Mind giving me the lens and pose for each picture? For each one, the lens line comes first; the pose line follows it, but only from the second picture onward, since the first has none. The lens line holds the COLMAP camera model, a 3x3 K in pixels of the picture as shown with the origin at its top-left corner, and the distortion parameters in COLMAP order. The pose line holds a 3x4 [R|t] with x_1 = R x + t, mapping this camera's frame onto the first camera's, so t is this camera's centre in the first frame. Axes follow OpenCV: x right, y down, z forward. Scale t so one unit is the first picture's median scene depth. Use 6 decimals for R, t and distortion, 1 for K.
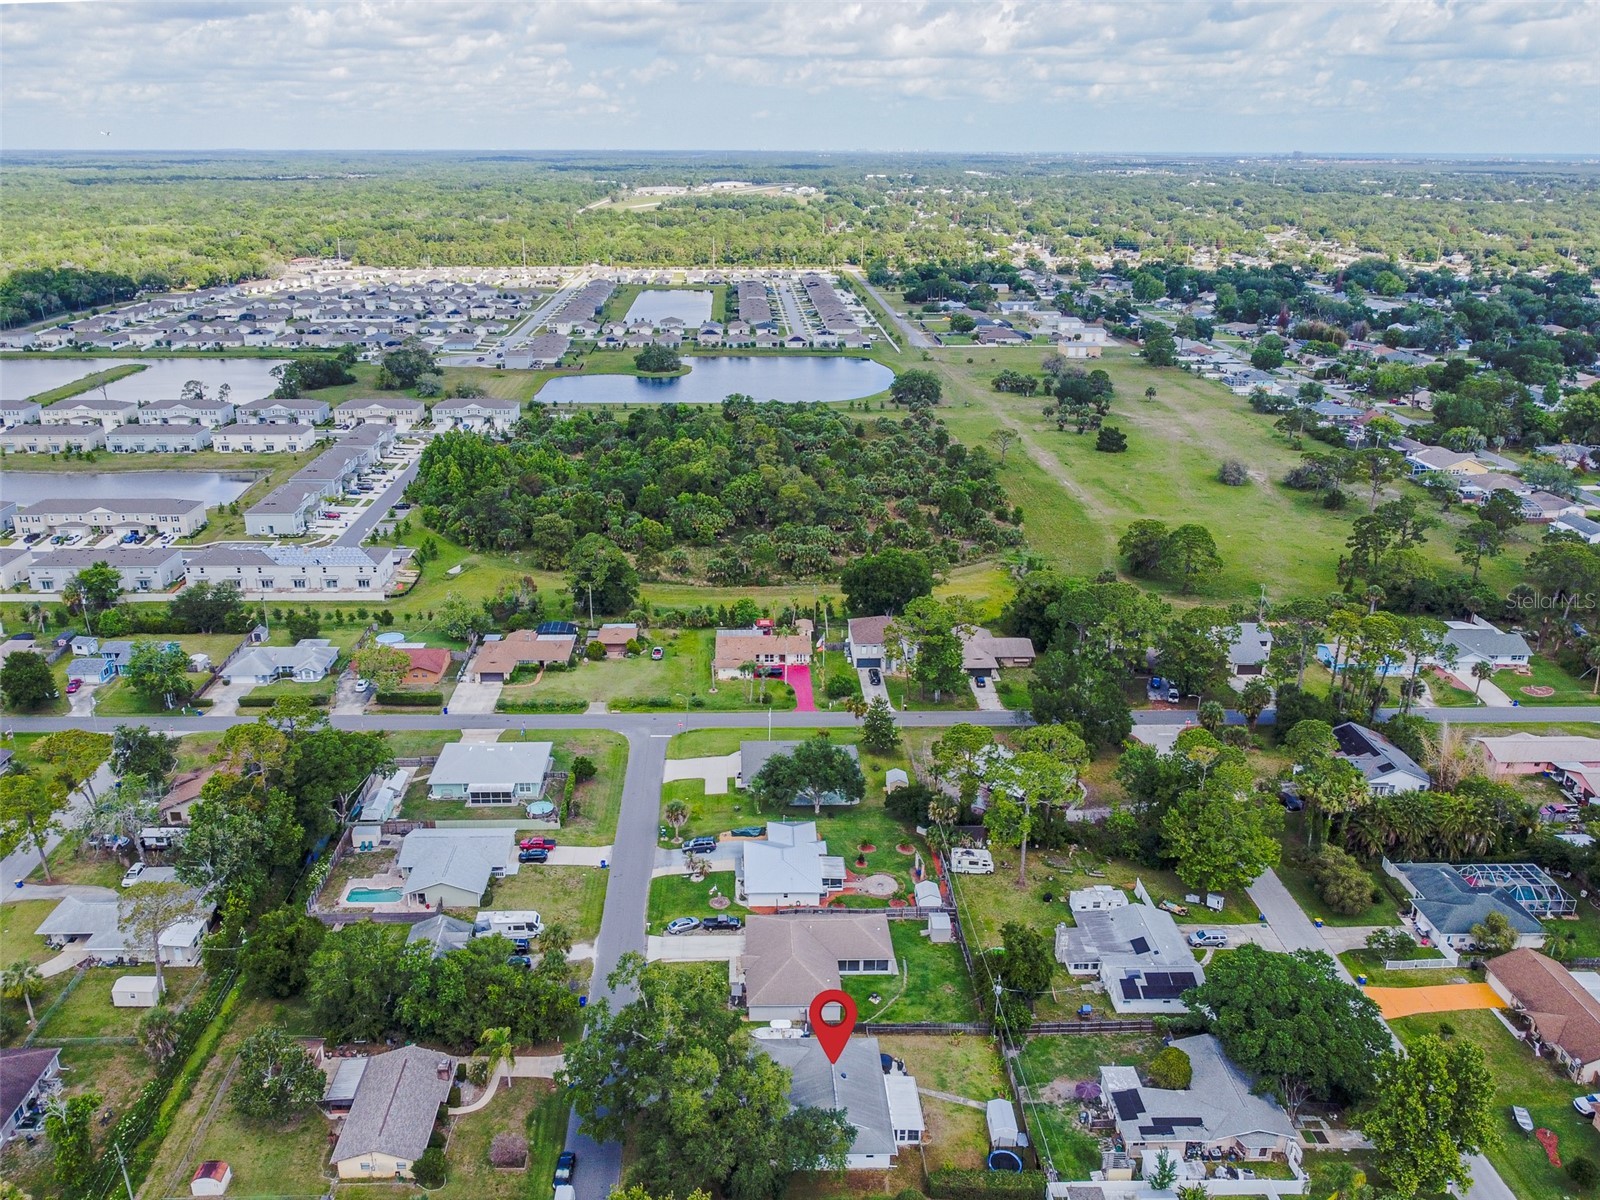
lens RADIAL K [[1245.2, 0, 750.6], [0, 1245.2, 599.9], [0, 0, 1]] dist [-0.003106, 0.001432]
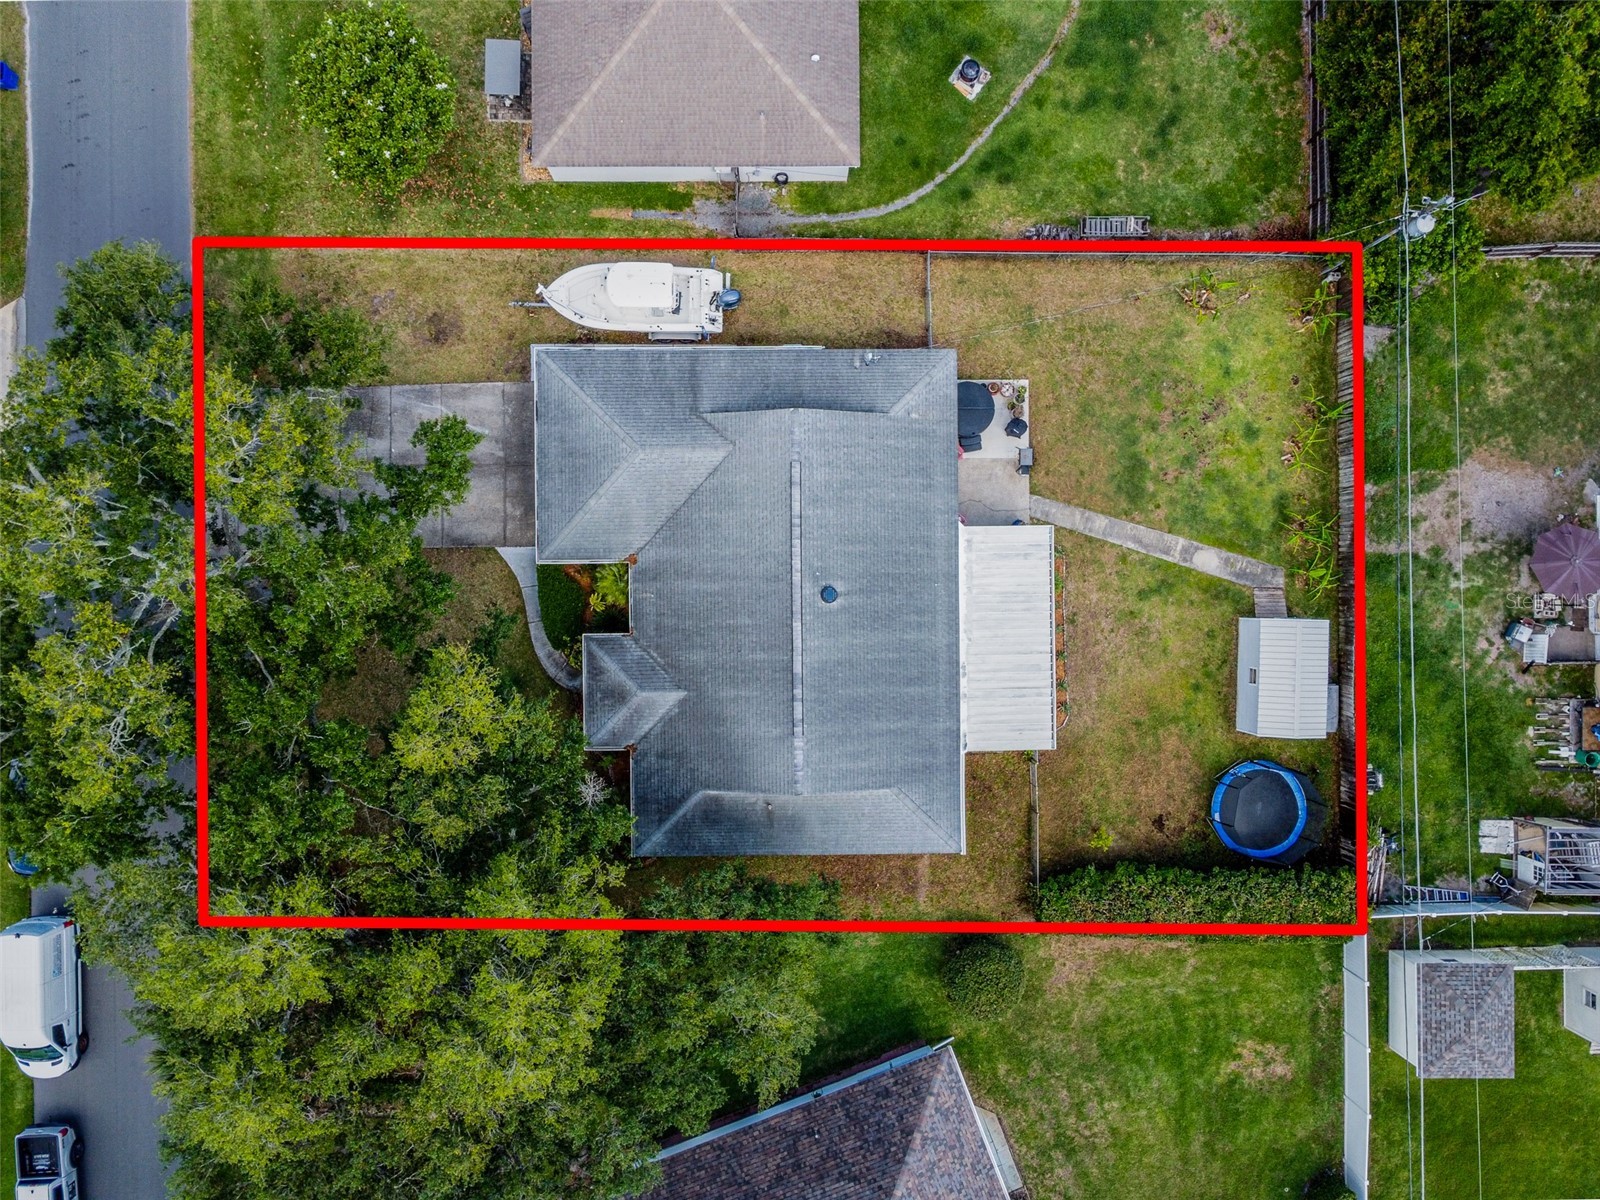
lens RADIAL K [[1234.0, 0, 800.0], [0, 1234.0, 600.0], [0, 0, 1]] dist [0.001930, 0.000245]
pose [[0.999922, 0.005280, 0.011313, 0.054127], [-0.012435, 0.340492, 0.940165, 0.078723], [0.001112, -0.940233, 0.340531, 0.755874]]
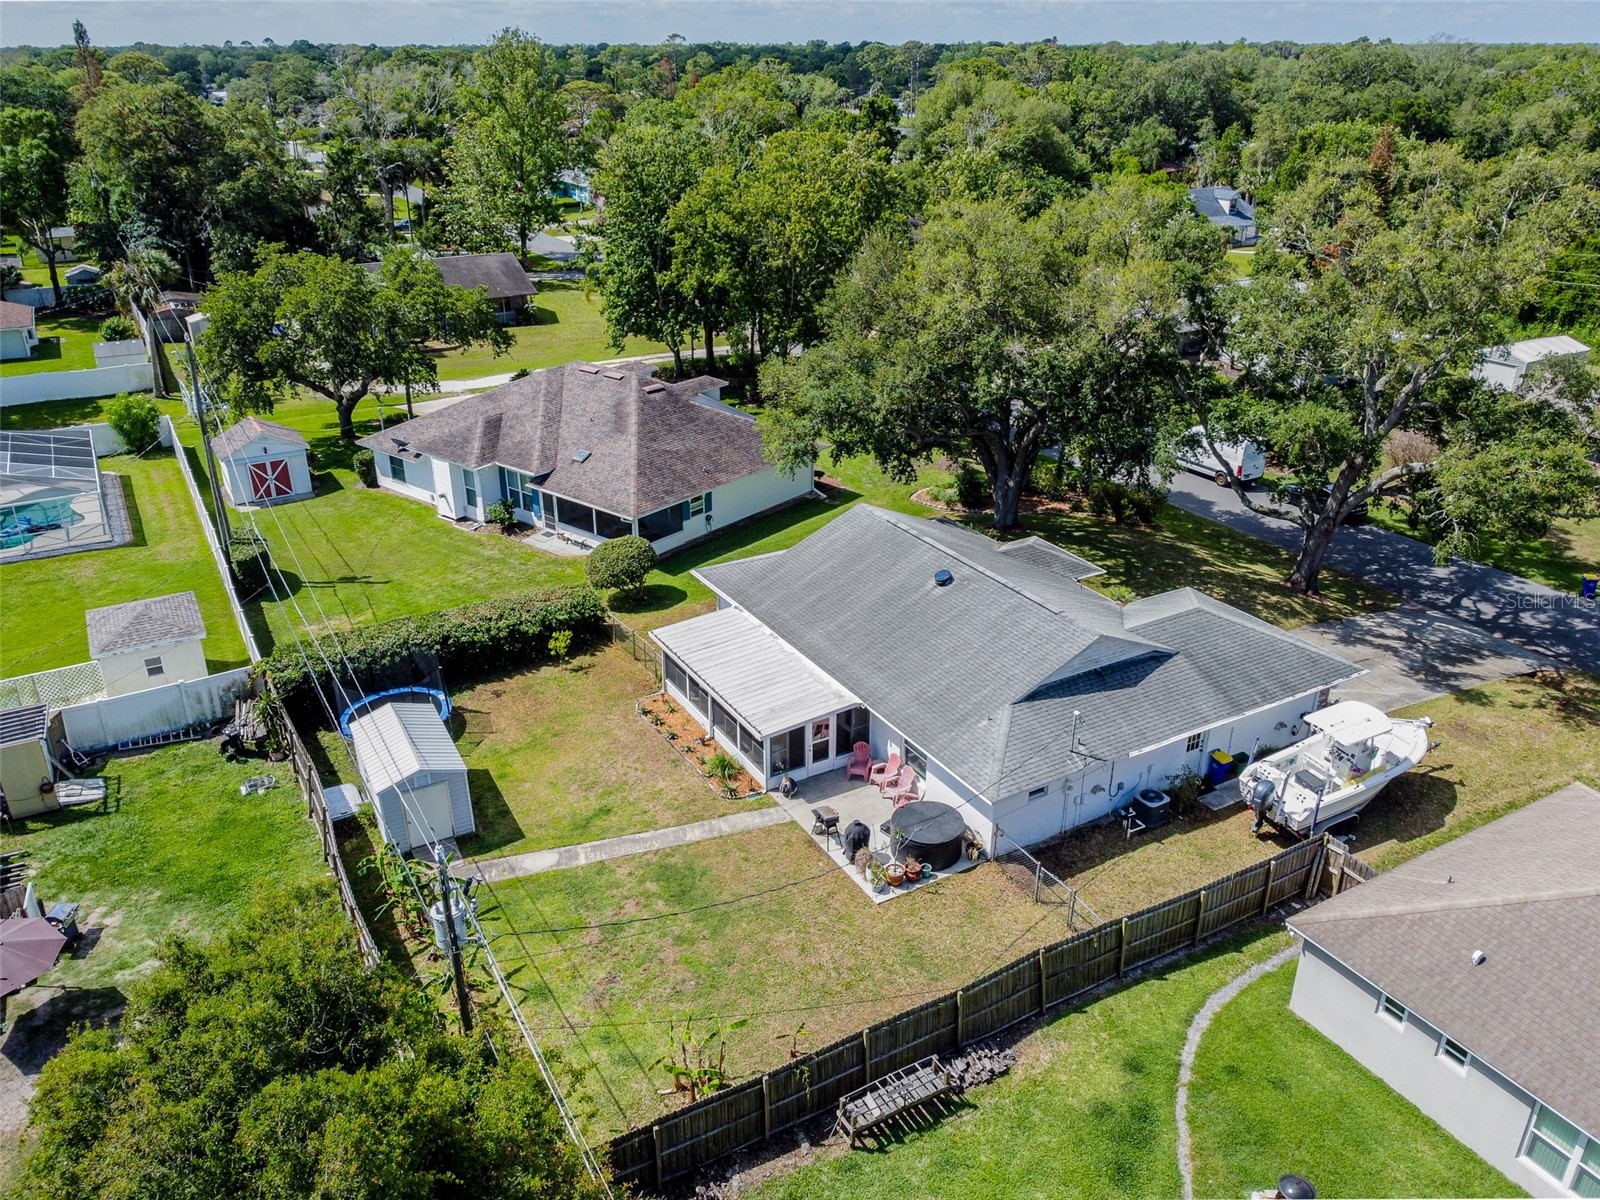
lens RADIAL K [[1234.0, 0, 800.0], [0, 1234.0, 600.0], [0, 0, 1]] dist [0.001930, 0.000245]
pose [[-0.871503, 0.198696, -0.448334, 0.202324], [-0.167971, 0.737983, 0.653580, 0.166678], [0.460726, 0.644904, -0.609779, 0.988482]]
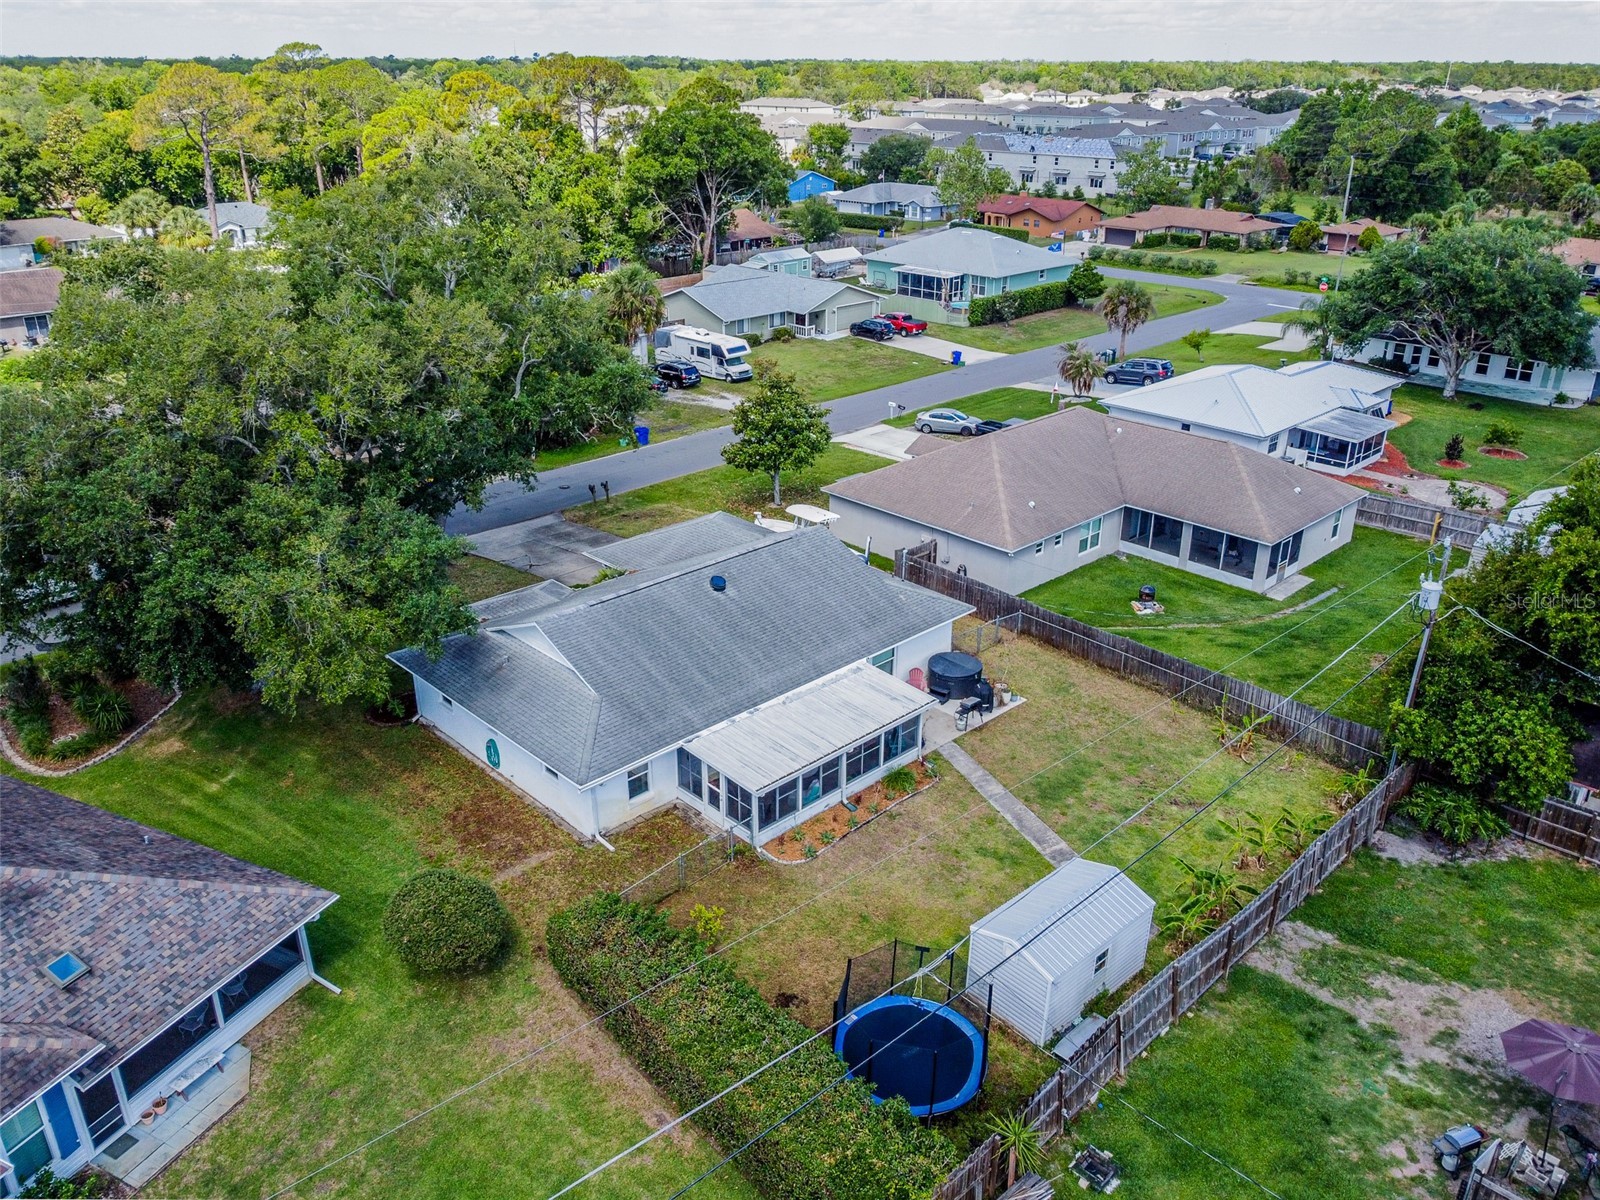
lens RADIAL K [[1202.3, 0, 800.0], [0, 1202.3, 600.0], [0, 0, 1]] dist [0.002210, 0.001099]
pose [[0.685141, 0.298334, -0.664514, 0.251079], [-0.244818, 0.953522, 0.175667, 0.275920], [0.686036, 0.042328, 0.726335, 0.667223]]
